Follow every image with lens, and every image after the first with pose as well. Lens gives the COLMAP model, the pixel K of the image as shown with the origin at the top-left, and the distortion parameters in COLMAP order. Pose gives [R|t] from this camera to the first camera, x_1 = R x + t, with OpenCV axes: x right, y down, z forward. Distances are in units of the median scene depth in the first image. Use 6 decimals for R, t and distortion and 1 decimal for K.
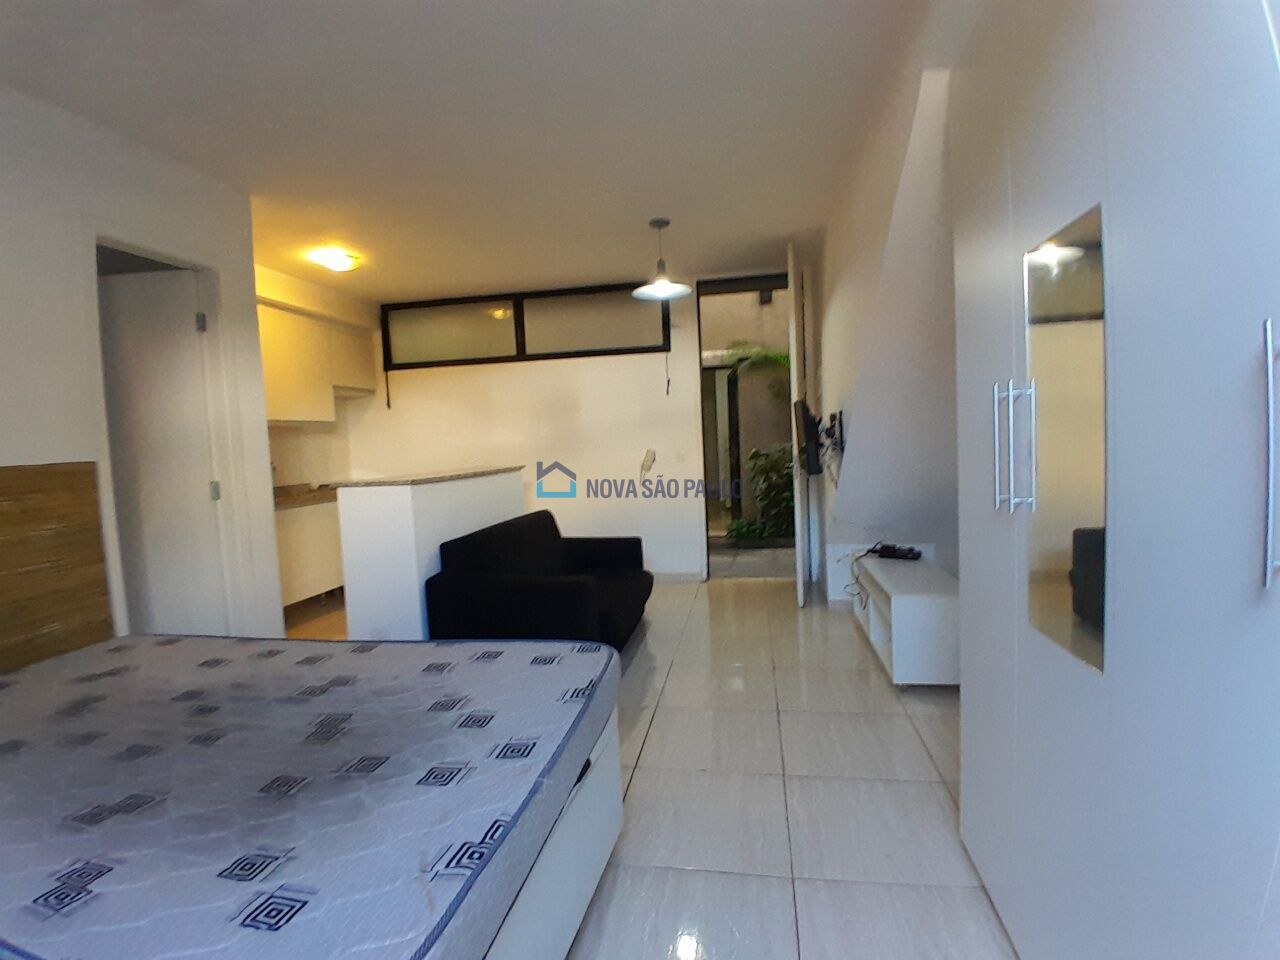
lens RADIAL K [[639.9, 0, 635.8], [0, 639.9, 483.4], [0, 0, 1]] dist [-0.030698, -0.012292]
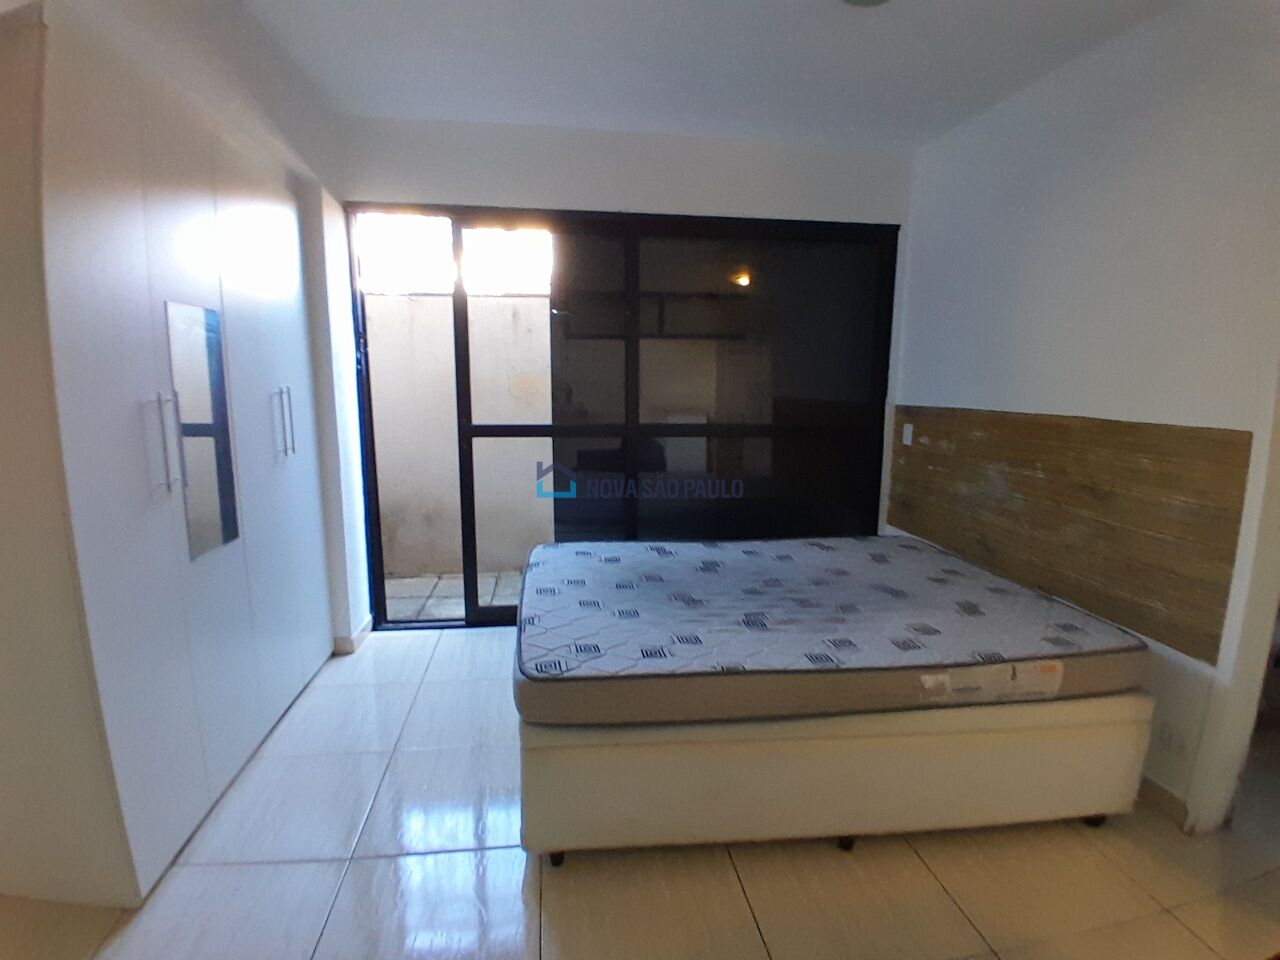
lens RADIAL K [[639.9, 0, 630.1], [0, 639.9, 485.6], [0, 0, 1]] dist [-0.030698, -0.012292]
pose [[-0.953154, 0.079983, -0.291718, 0.055094], [0.009928, 0.972160, 0.234106, -0.192341], [0.302321, 0.220243, -0.927413, 1.888877]]
